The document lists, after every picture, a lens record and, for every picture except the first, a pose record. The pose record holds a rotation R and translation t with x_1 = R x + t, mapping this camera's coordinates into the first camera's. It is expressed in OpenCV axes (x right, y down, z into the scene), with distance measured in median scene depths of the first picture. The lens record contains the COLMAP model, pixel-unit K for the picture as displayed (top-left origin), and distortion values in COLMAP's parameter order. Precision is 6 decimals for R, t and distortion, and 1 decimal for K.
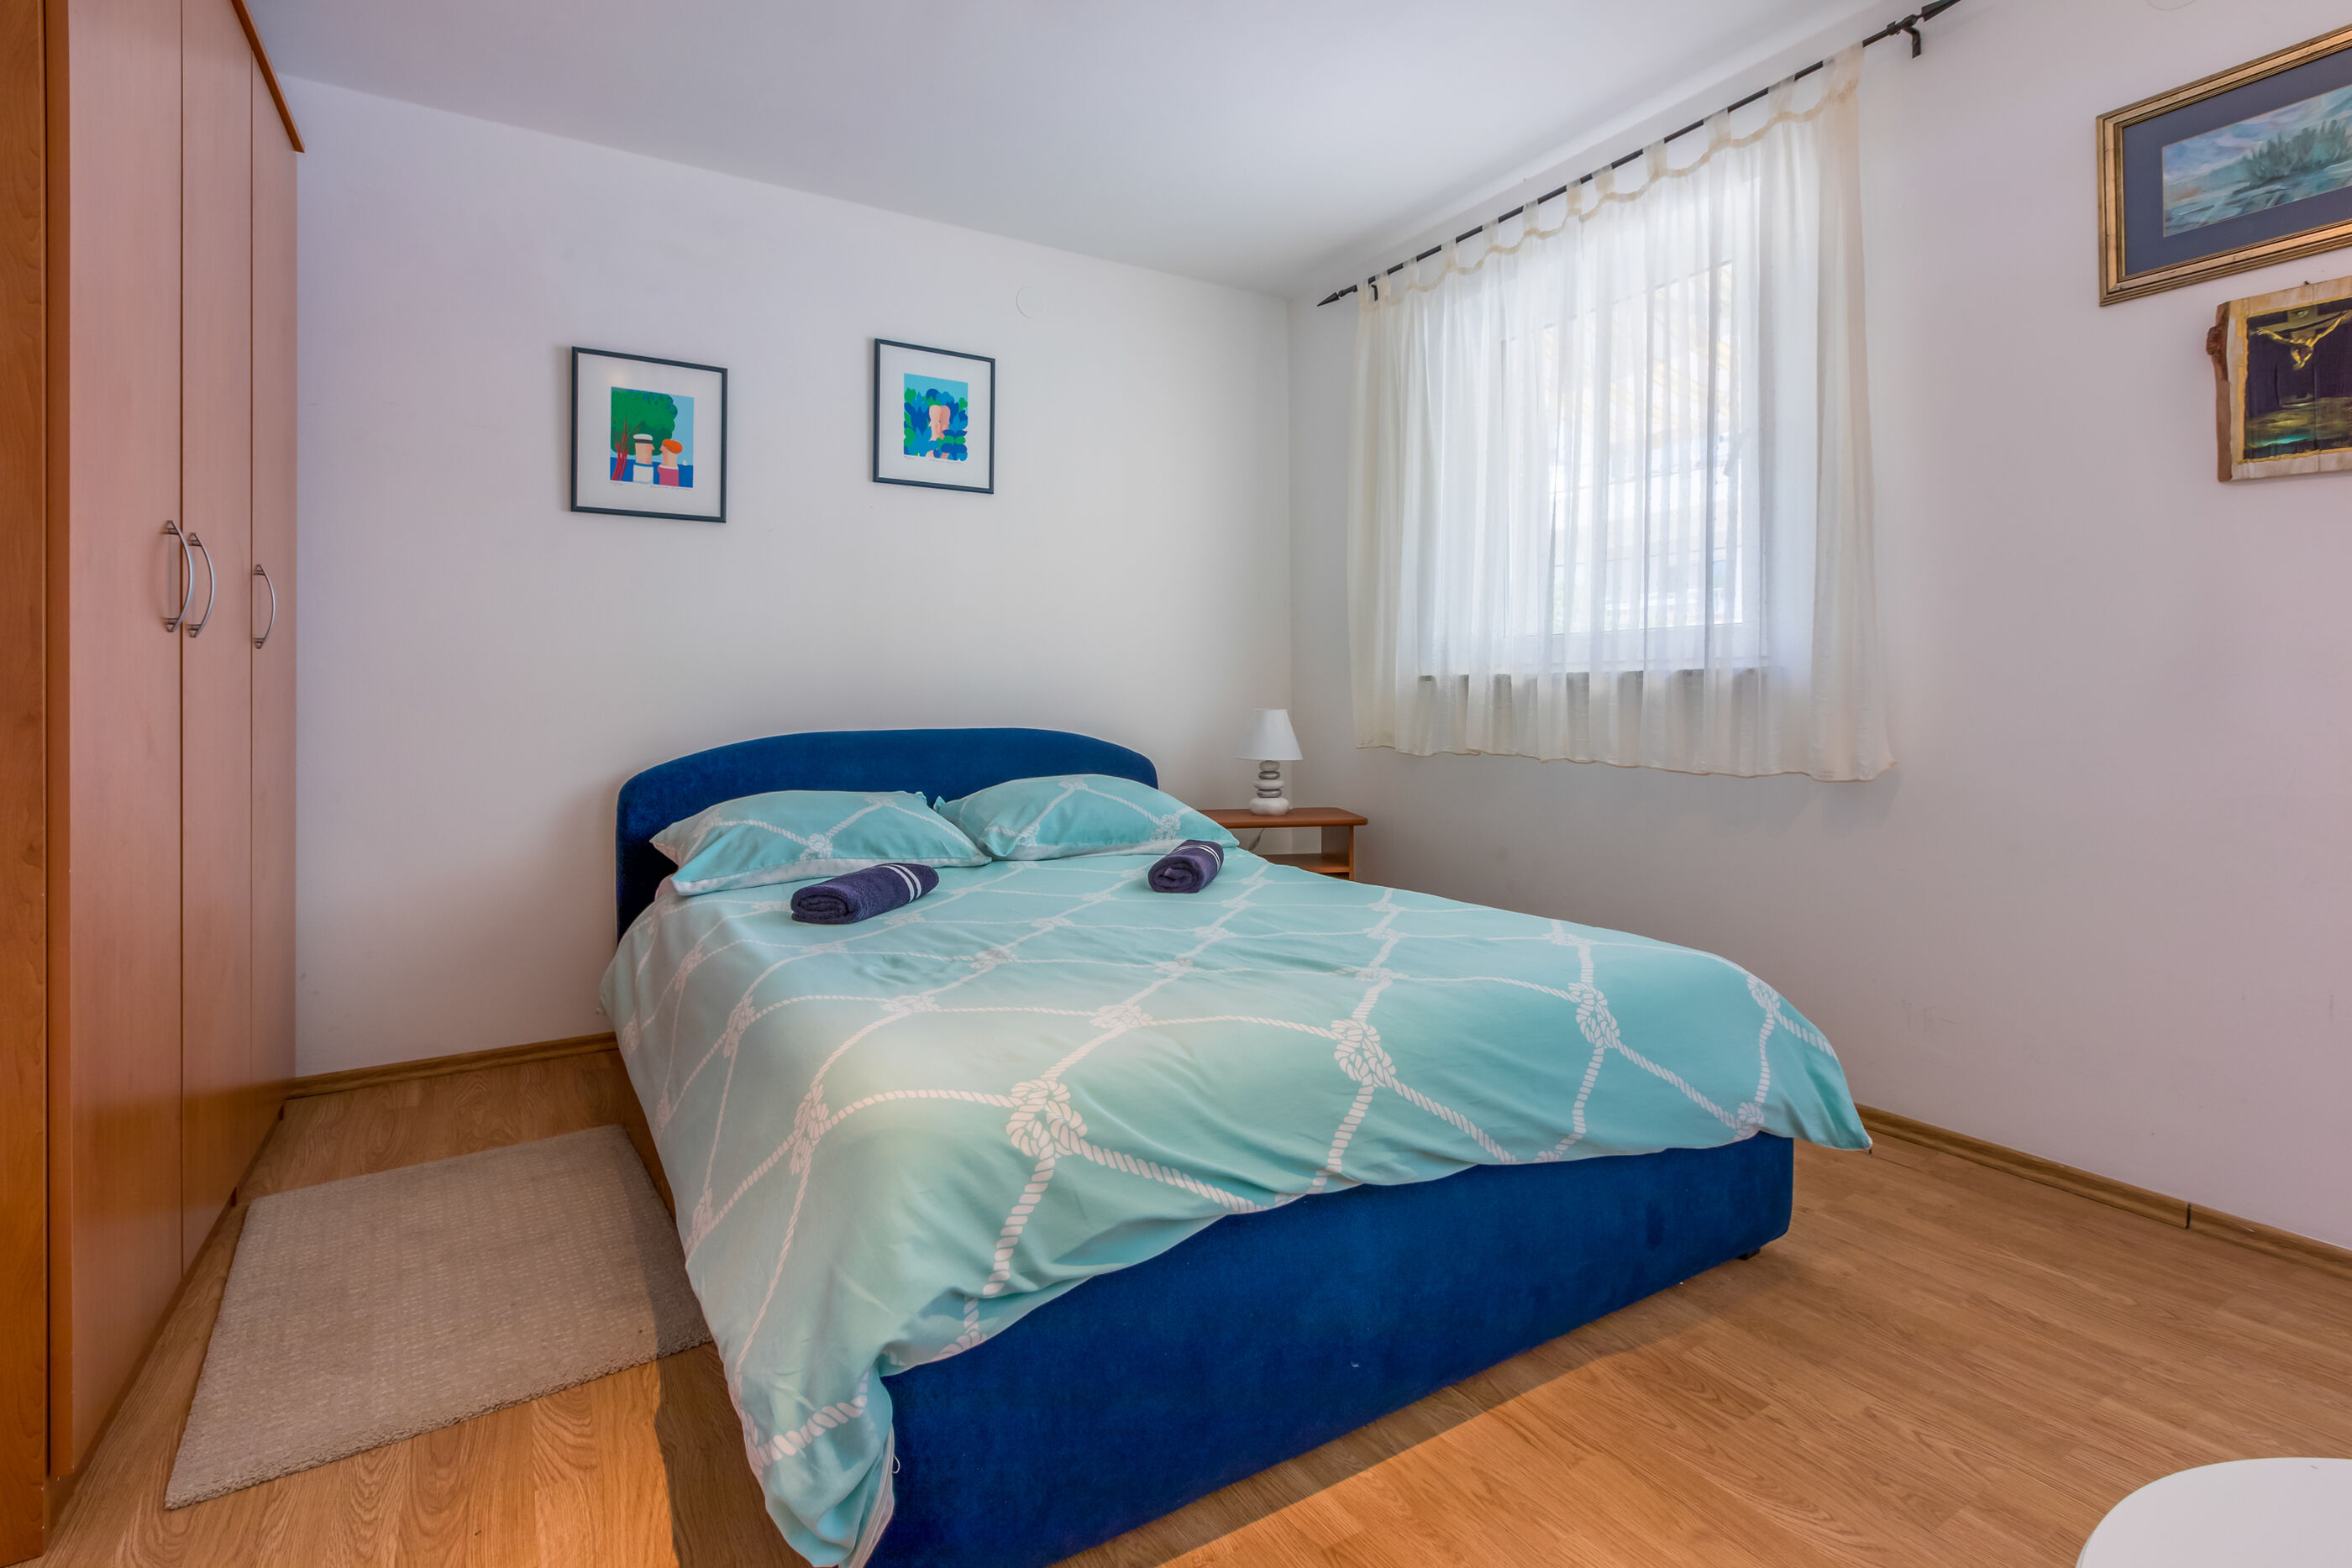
lens RADIAL K [[1081.9, 0, 1156.1], [0, 1081.9, 692.9], [0, 0, 1]] dist [-0.001066, -0.000967]
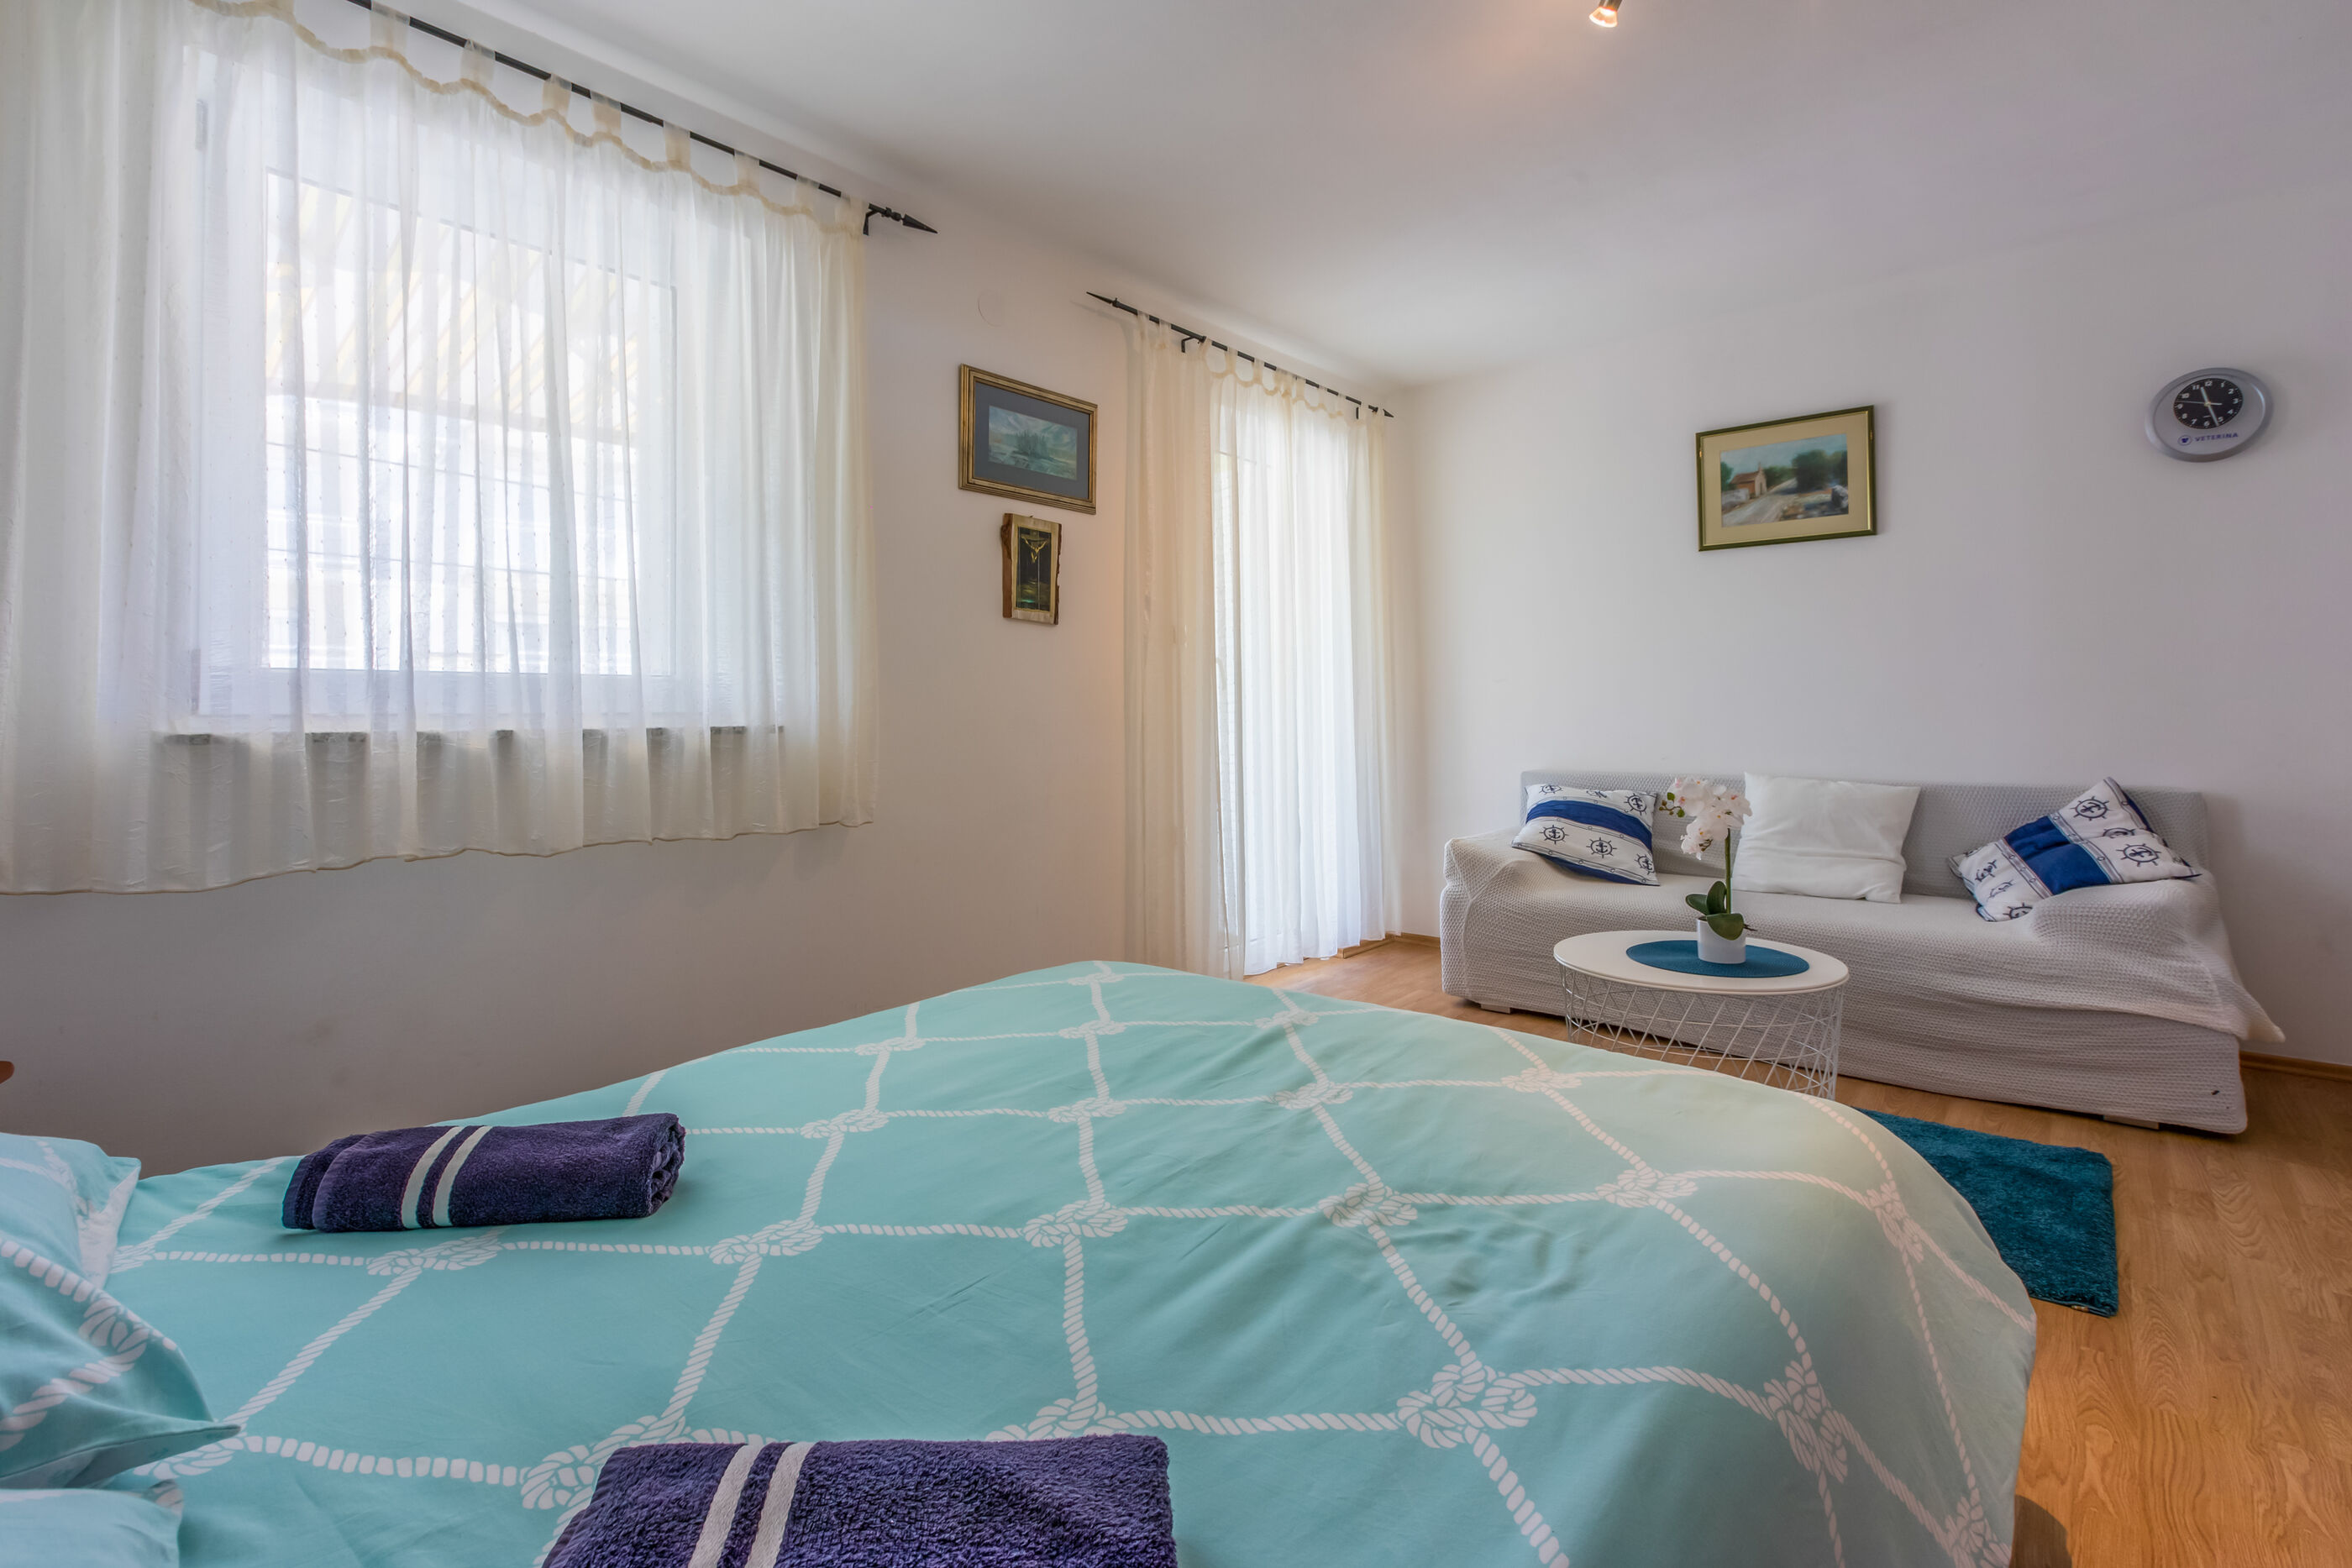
lens RADIAL K [[1081.9, 0, 1156.1], [0, 1081.9, 692.9], [0, 0, 1]] dist [-0.001066, -0.000967]
pose [[-0.307935, 0.025551, 0.951064, -0.435840], [0.008676, 0.999673, -0.024048, -0.021562], [-0.951368, 0.000846, -0.308056, 0.813377]]
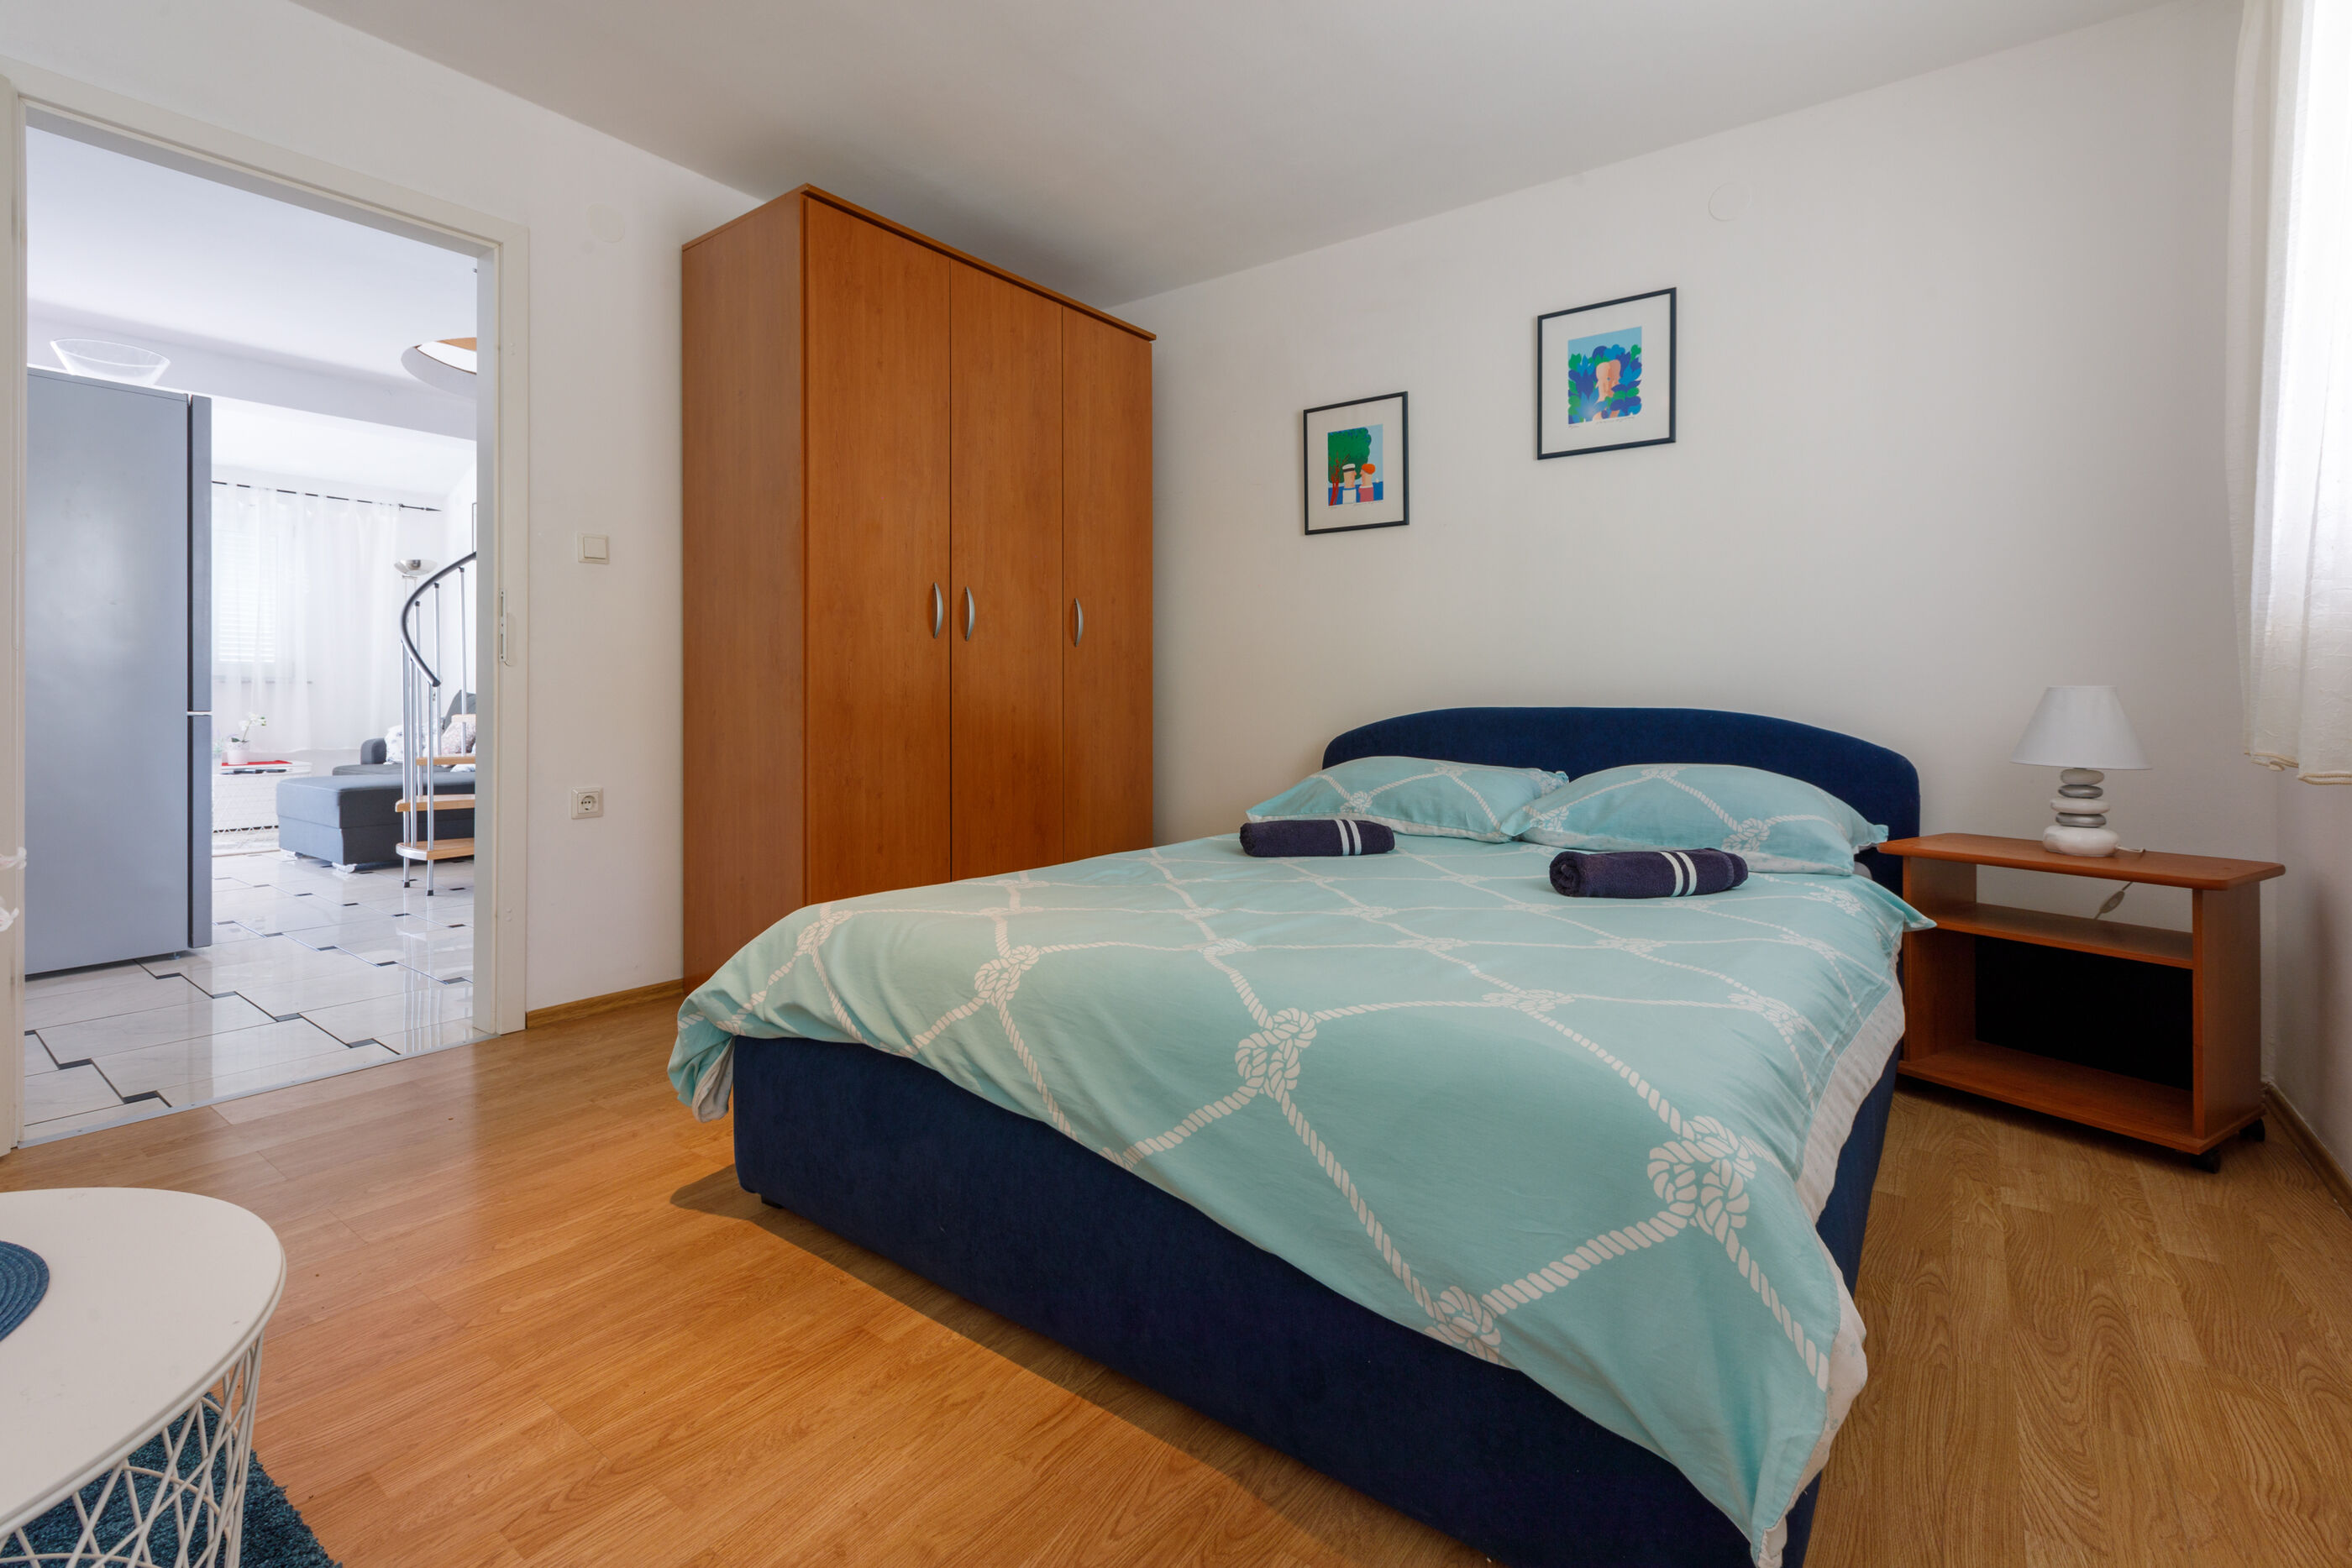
lens RADIAL K [[1058.6, 0, 1183.8], [0, 1058.6, 702.7], [0, 0, 1]] dist [-0.003120, -0.005294]
pose [[0.394275, 0.007302, -0.918963, 0.564630], [-0.001886, 0.999973, 0.007137, 0.025806], [0.918991, -0.001080, 0.394278, 0.345009]]
